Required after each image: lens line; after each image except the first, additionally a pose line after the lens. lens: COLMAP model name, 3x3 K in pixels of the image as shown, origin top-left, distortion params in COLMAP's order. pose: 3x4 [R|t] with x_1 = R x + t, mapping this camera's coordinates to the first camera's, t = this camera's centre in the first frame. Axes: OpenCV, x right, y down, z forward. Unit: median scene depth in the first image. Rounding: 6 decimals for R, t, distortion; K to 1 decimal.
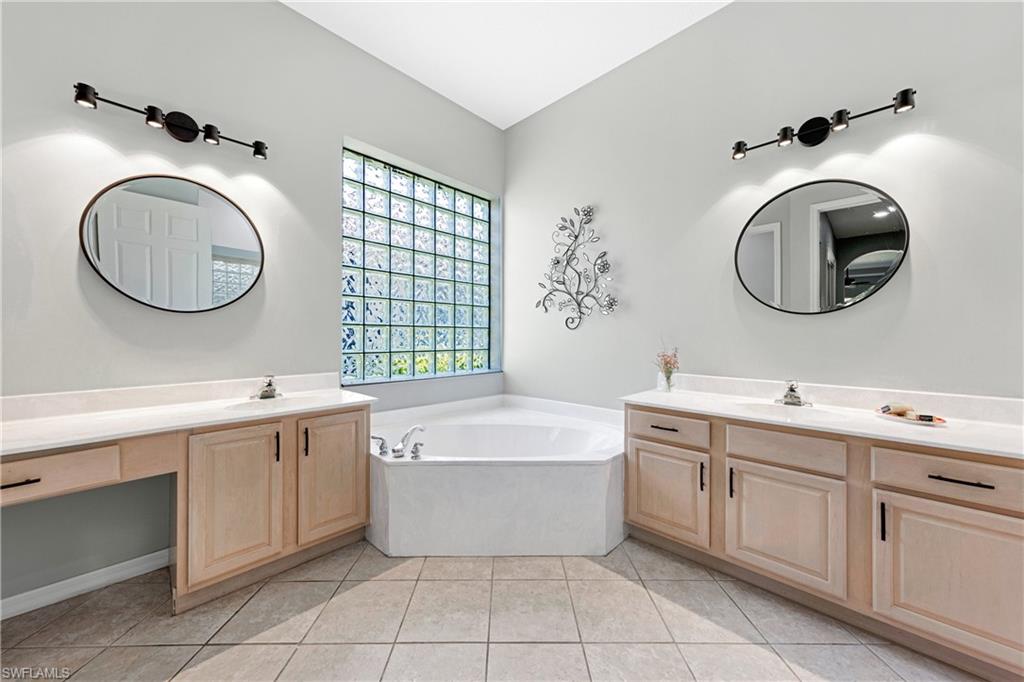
lens RADIAL K [[355.6, 0, 510.2], [0, 355.6, 339.5], [0, 0, 1]] dist [0.000203, 0.000247]
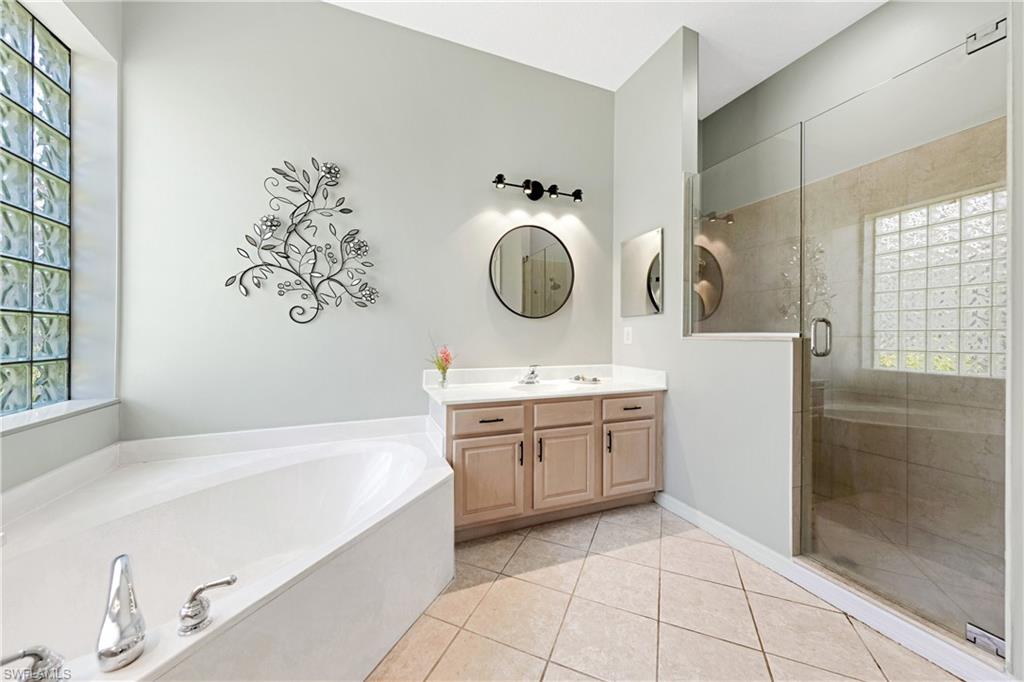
lens RADIAL K [[358.2, 0, 510.6], [0, 358.2, 335.3], [0, 0, 1]] dist [0.002077, -0.000058]
pose [[0.410362, -0.002654, 0.911919, -0.480079], [0.003948, 0.999992, 0.001133, -0.004358], [-0.911914, 0.003135, 0.410369, 0.479167]]
